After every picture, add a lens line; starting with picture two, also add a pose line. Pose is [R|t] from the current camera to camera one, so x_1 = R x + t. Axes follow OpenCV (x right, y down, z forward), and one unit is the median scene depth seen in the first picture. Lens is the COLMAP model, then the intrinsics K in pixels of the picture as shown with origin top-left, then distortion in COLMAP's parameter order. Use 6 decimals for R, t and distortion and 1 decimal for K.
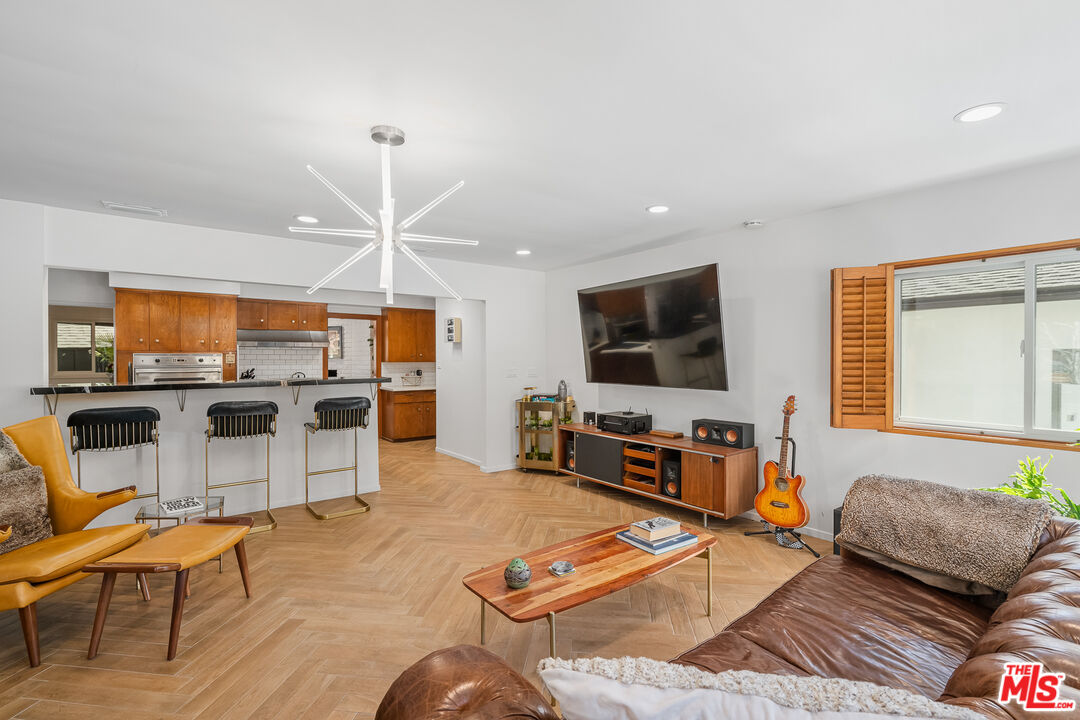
lens RADIAL K [[487.1, 0, 540.0], [0, 487.1, 360.0], [0, 0, 1]] dist [-0.000657, -0.000031]
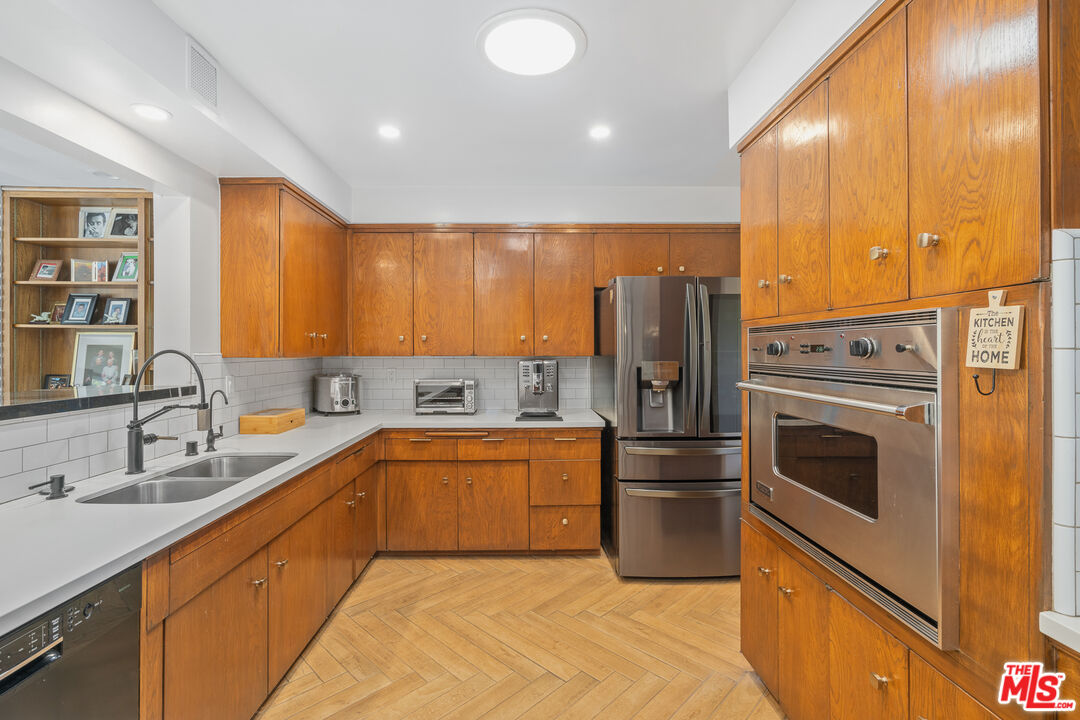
lens RADIAL K [[493.6, 0, 534.6], [0, 493.6, 350.0], [0, 0, 1]] dist [-0.002002, 0.000099]
pose [[-0.595513, 0.002071, -0.803343, -0.459306], [-0.000921, 0.999994, 0.003261, 0.000858], [0.803345, 0.002682, -0.595507, 1.031437]]
